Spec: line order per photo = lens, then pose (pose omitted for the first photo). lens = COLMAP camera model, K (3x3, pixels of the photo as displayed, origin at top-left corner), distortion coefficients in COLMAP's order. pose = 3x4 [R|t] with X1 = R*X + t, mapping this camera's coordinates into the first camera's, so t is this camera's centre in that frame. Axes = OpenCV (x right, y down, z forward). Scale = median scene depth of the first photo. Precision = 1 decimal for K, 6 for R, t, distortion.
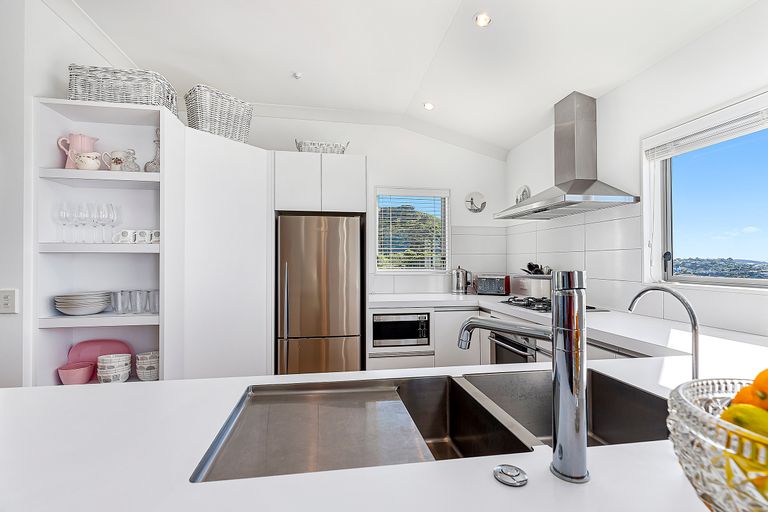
lens RADIAL K [[346.9, 0, 384.0], [0, 346.9, 256.0], [0, 0, 1]] dist [0.000229, -0.000018]
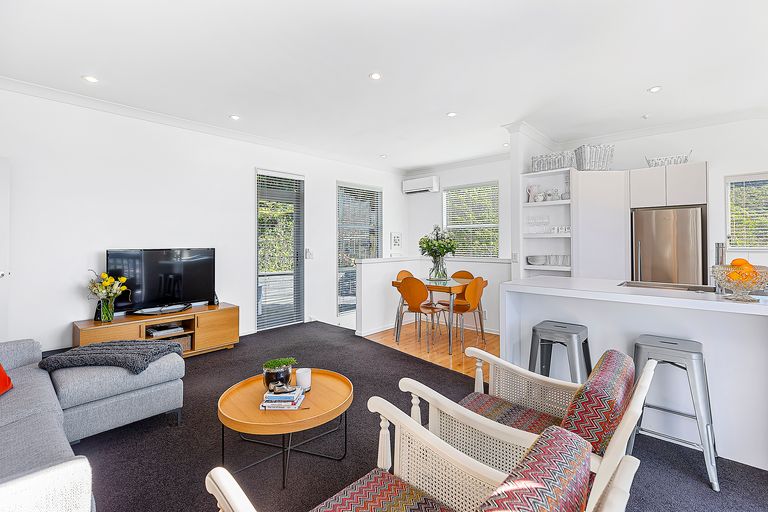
lens RADIAL K [[348.6, 0, 386.4], [0, 348.6, 243.8], [0, 0, 1]] dist [-0.031020, -0.000178]
pose [[0.622418, -0.003319, -0.782678, 0.205603], [0.026110, 0.999522, 0.016526, -0.023250], [0.782249, -0.030721, 0.622208, -0.822578]]
